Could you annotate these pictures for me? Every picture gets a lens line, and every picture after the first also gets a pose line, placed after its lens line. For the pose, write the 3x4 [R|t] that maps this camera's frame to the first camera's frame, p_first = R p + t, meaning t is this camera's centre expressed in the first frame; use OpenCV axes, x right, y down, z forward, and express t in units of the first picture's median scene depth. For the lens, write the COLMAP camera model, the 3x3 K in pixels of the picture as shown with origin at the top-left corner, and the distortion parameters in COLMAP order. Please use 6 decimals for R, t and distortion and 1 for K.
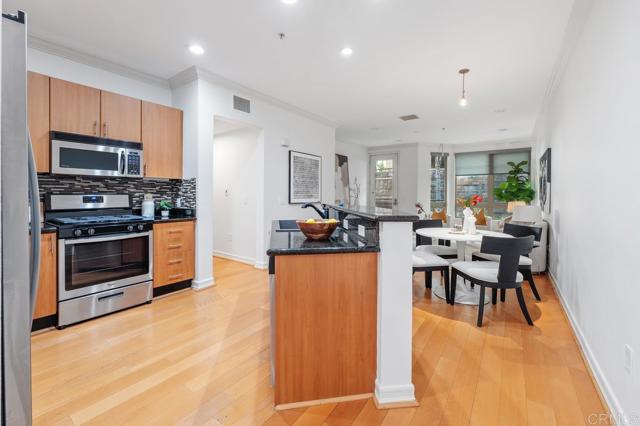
lens RADIAL K [[274.2, 0, 318.5], [0, 274.2, 195.7], [0, 0, 1]] dist [0.001502, -0.000537]
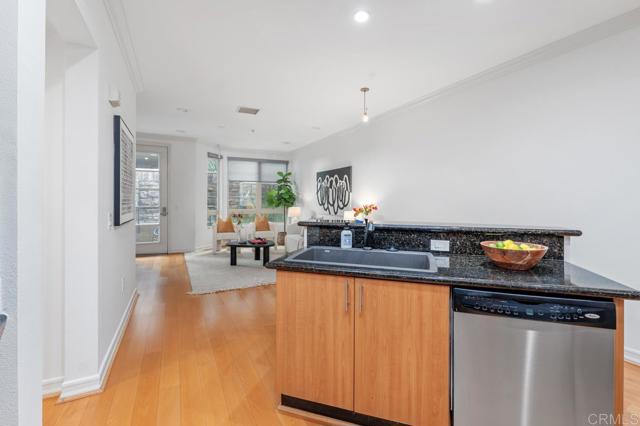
lens RADIAL K [[290.1, 0, 320.1], [0, 290.1, 201.1], [0, 0, 1]] dist [0.002936, 0.000443]
pose [[0.443581, -0.008756, 0.896192, -0.572380], [0.003822, 0.999962, 0.007878, -0.025027], [-0.896226, -0.000070, 0.443597, 0.647370]]
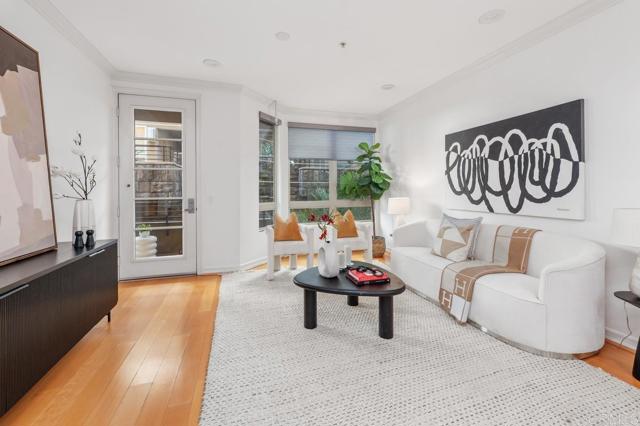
lens RADIAL K [[263.8, 0, 317.1], [0, 263.8, 188.4], [0, 0, 1]] dist [0.000871, -0.000223]
pose [[0.589684, -0.004348, 0.807623, 0.124884], [0.014231, 0.999886, -0.005007, -0.003220], [-0.807509, 0.014446, 0.589678, 1.377700]]
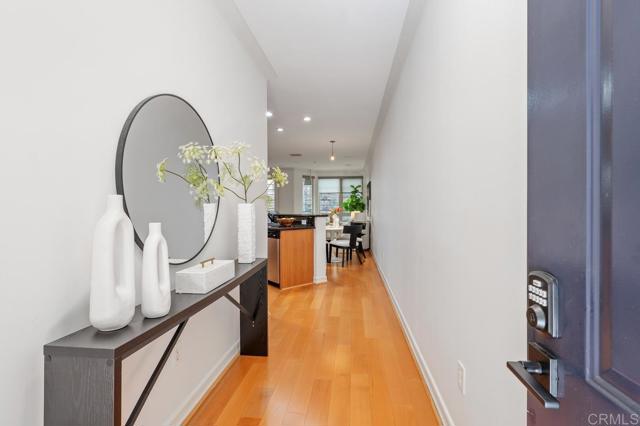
lens RADIAL K [[313.7, 0, 322.4], [0, 313.7, 210.2], [0, 0, 1]] dist [0.000794, 0.000005]
pose [[0.867053, -0.012043, 0.498071, -0.605684], [0.010084, 0.999927, 0.006623, 0.003382], [-0.498115, -0.000720, 0.867111, -0.830365]]
